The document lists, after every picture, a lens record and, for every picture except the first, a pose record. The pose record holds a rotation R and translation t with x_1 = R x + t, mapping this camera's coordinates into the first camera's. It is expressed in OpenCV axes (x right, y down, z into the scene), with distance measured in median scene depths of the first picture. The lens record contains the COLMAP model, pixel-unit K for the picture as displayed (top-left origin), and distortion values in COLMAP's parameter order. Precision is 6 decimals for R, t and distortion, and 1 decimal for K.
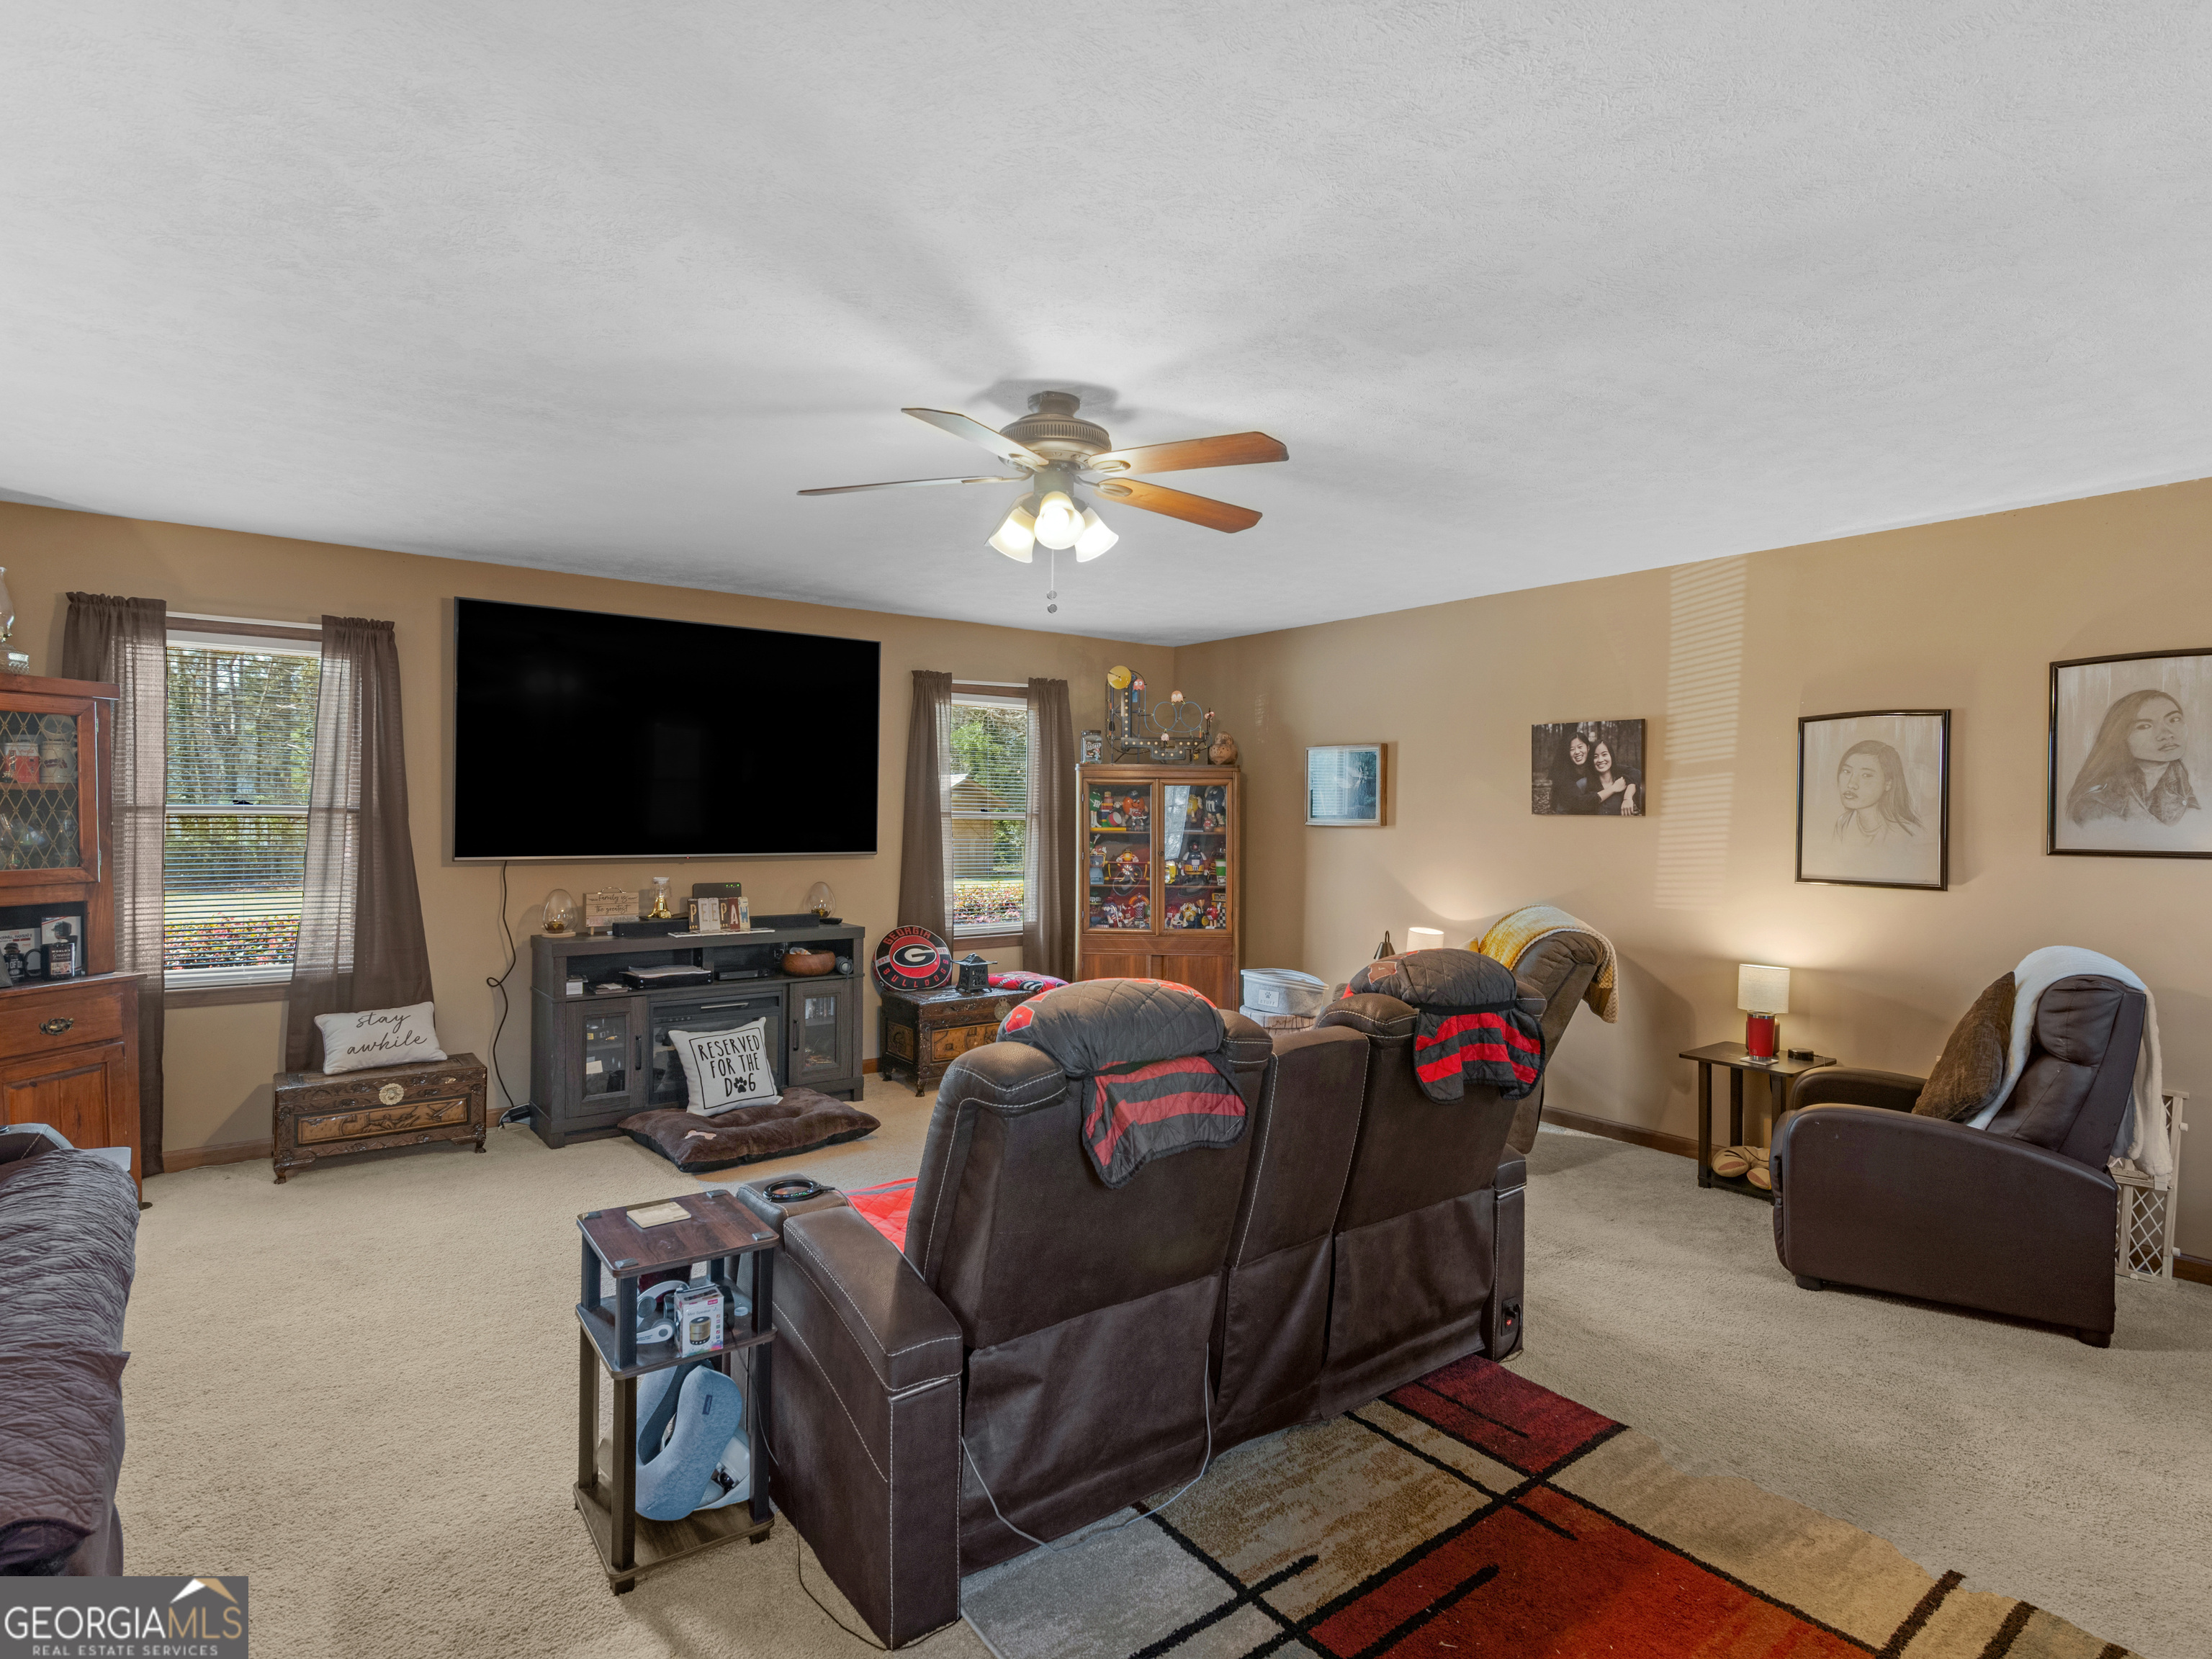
lens RADIAL K [[1137.5, 0, 1110.8], [0, 1137.5, 824.7], [0, 0, 1]] dist [-0.009143, 0.000717]
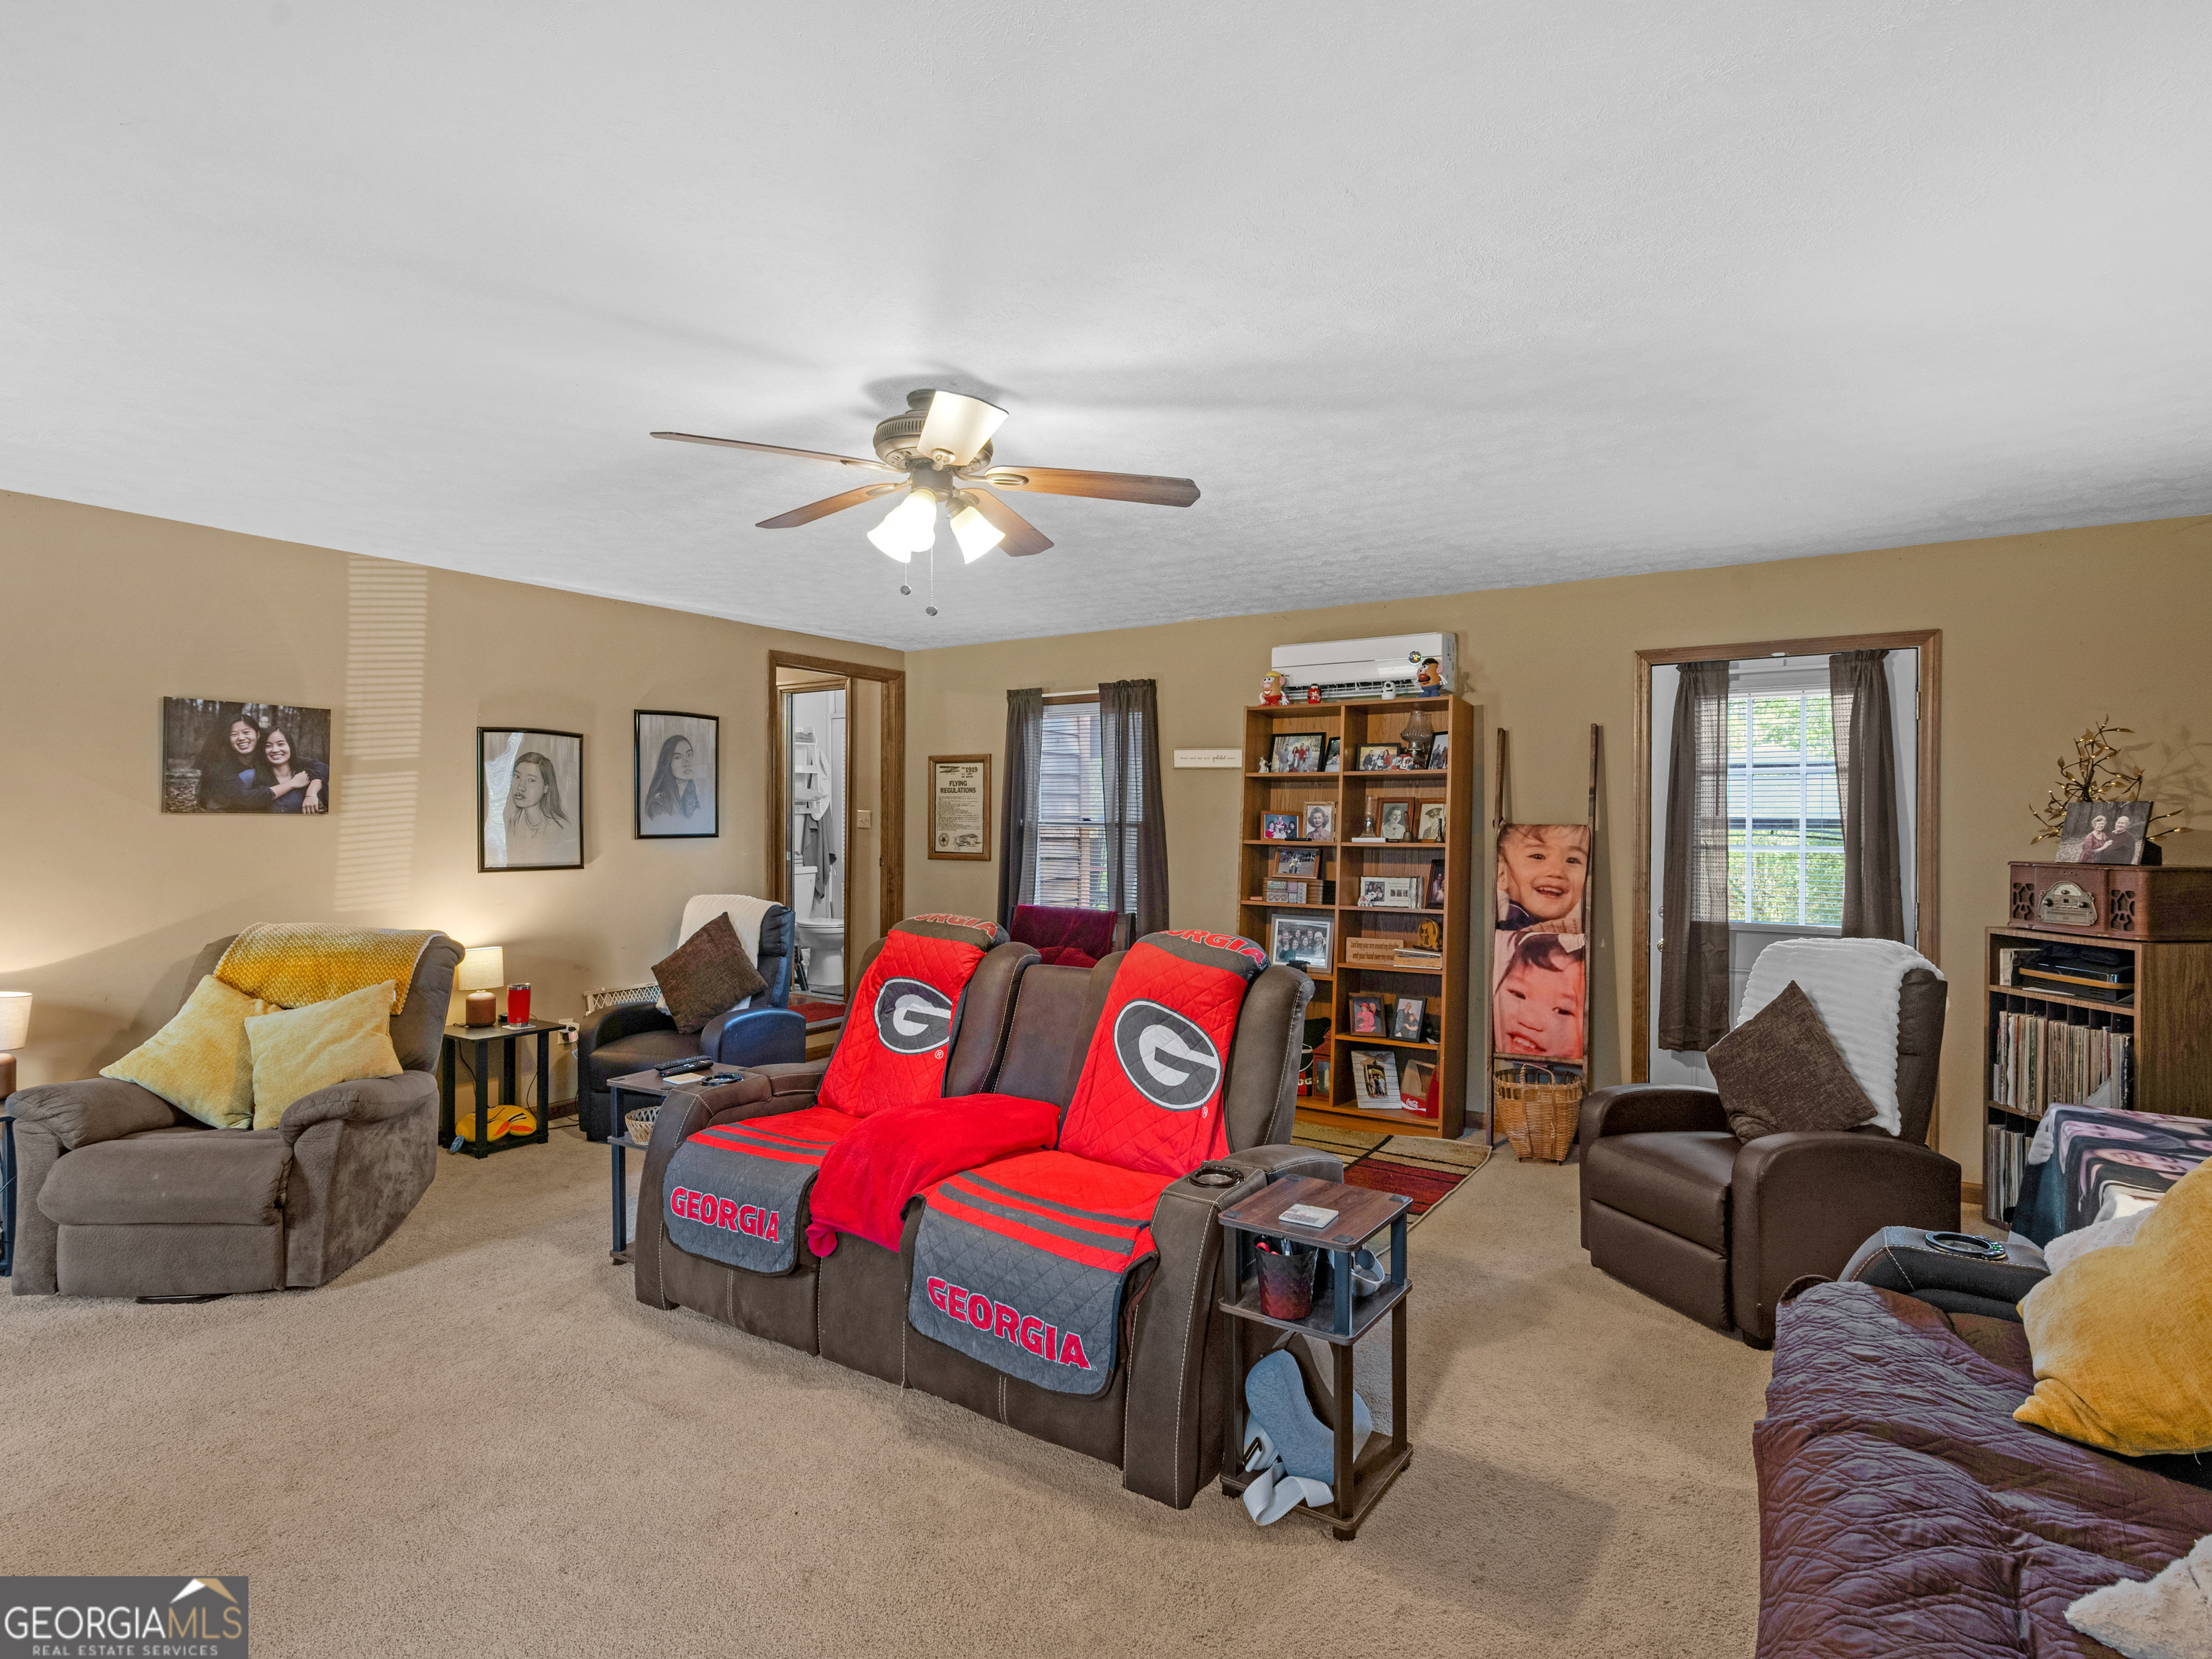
lens RADIAL K [[1137.5, 0, 1109.0], [0, 1137.5, 820.0], [0, 0, 1]] dist [-0.009143, 0.000717]
pose [[-0.338003, -0.015217, 0.941022, -0.612752], [0.002730, 0.999849, 0.017149, -0.017059], [-0.941141, 0.008366, -0.337911, 0.712424]]
